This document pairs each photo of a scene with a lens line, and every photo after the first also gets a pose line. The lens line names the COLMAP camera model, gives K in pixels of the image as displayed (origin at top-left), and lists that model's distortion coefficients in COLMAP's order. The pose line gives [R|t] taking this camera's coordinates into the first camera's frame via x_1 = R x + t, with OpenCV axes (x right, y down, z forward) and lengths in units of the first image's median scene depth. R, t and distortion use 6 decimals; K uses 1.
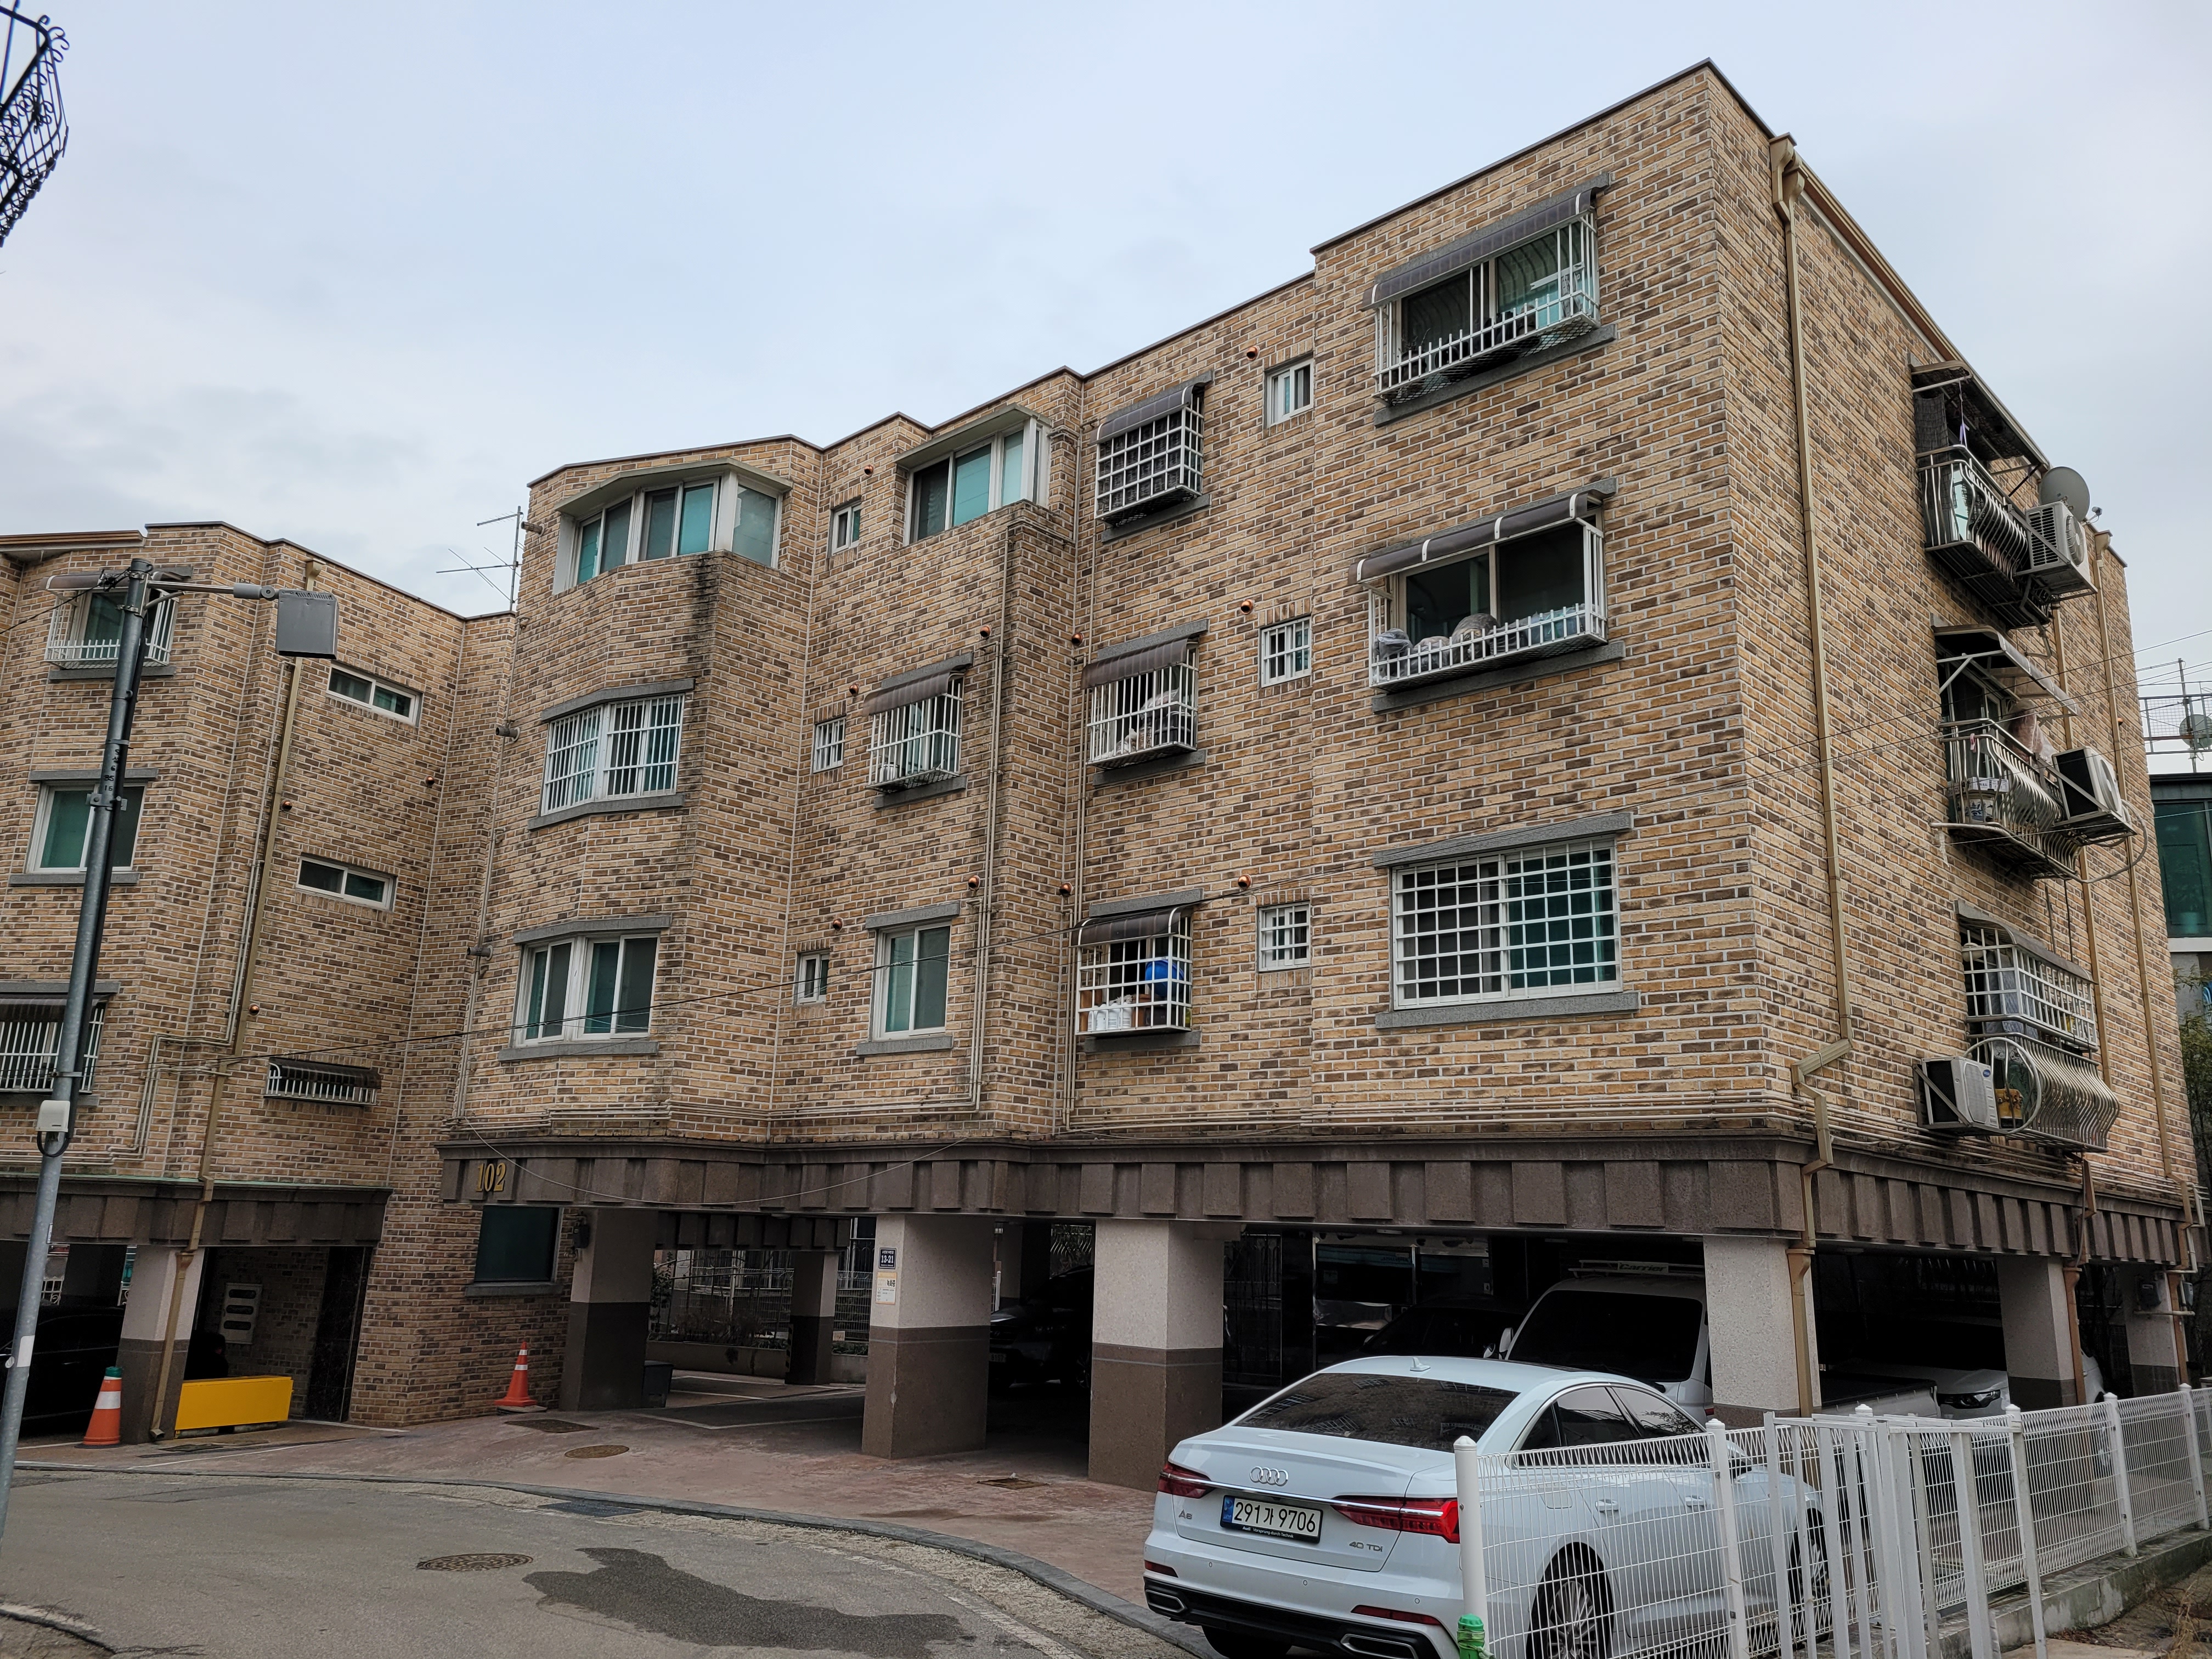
lens RADIAL K [[1692.0, 0, 1111.0], [0, 1692.0, 827.9], [0, 0, 1]] dist [0.062303, -0.003907]
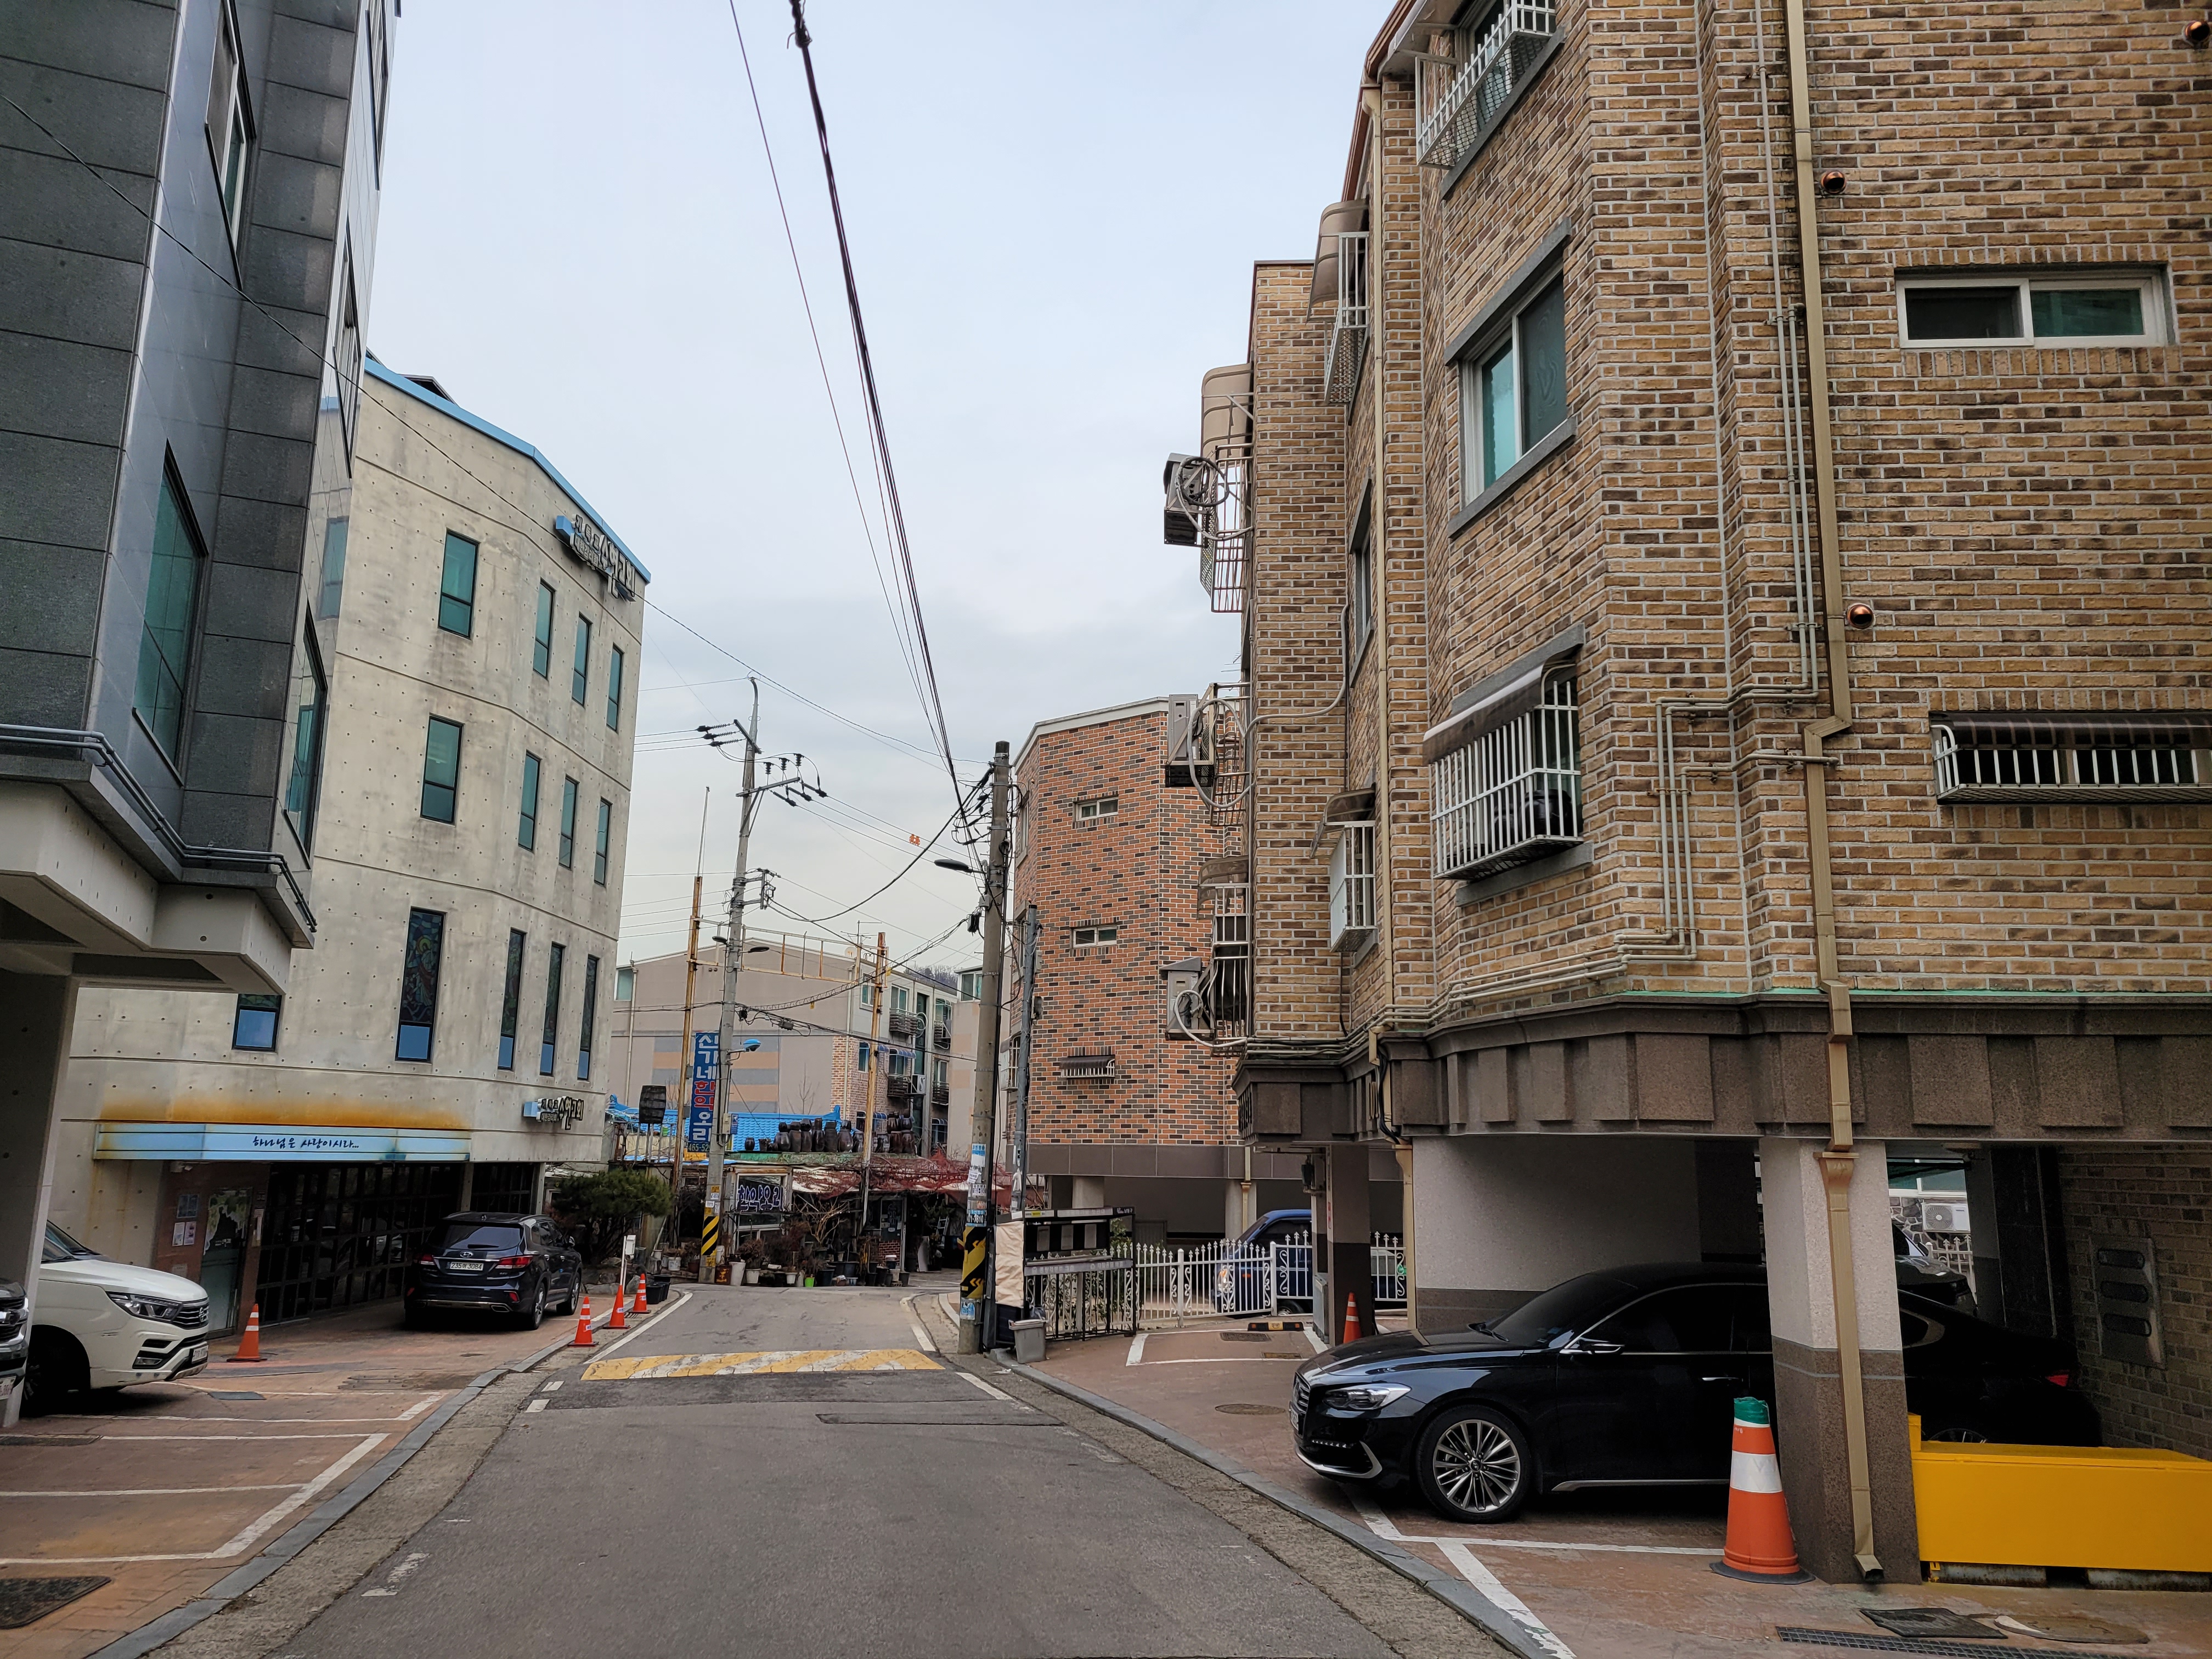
lens RADIAL K [[1568.7, 0, 1115.3], [0, 1568.7, 878.4], [0, 0, 1]] dist [0.047005, -0.033888]
pose [[0.404872, -0.188298, -0.894775, -0.225210], [0.219464, 0.969973, -0.104819, 0.173299], [0.887645, -0.153933, 0.434040, 0.646266]]
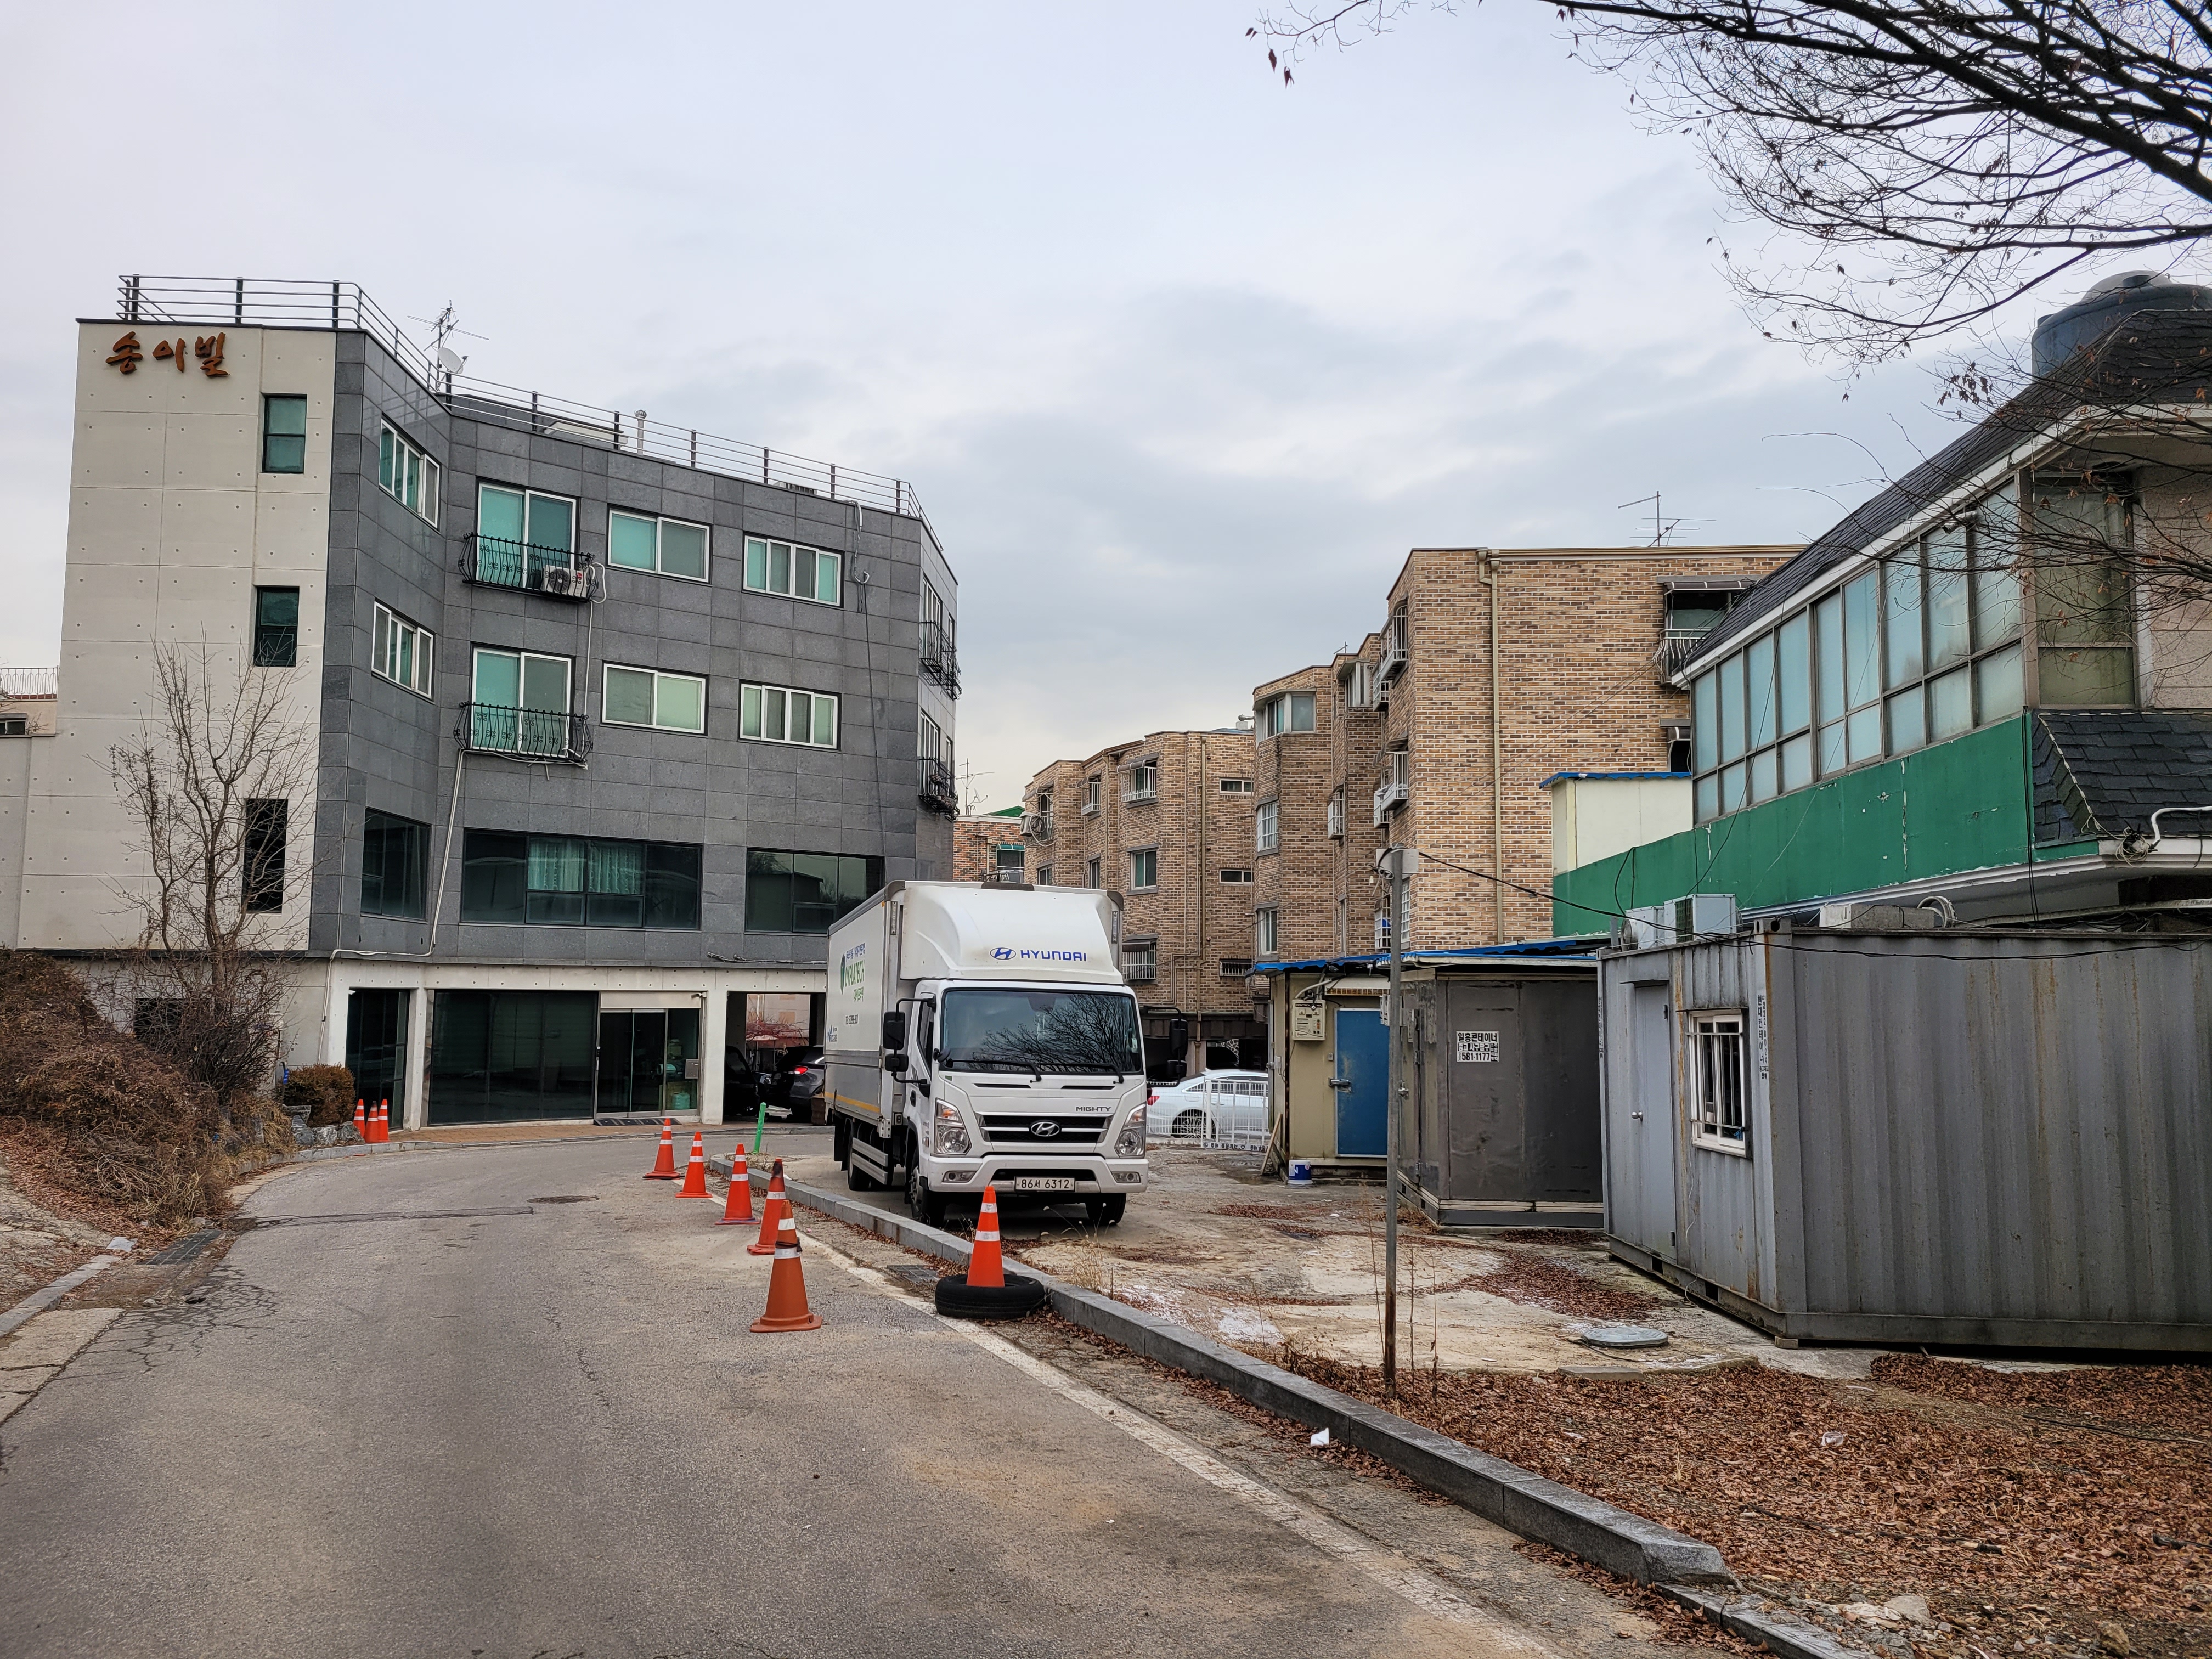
lens RADIAL K [[1568.7, 0, 1115.3], [0, 1568.7, 878.4], [0, 0, 1]] dist [0.047005, -0.033888]
pose [[0.665214, -0.088242, -0.741420, 0.997458], [0.196940, 0.978564, 0.060232, -0.127693], [0.720212, -0.186083, 0.668333, -0.489344]]
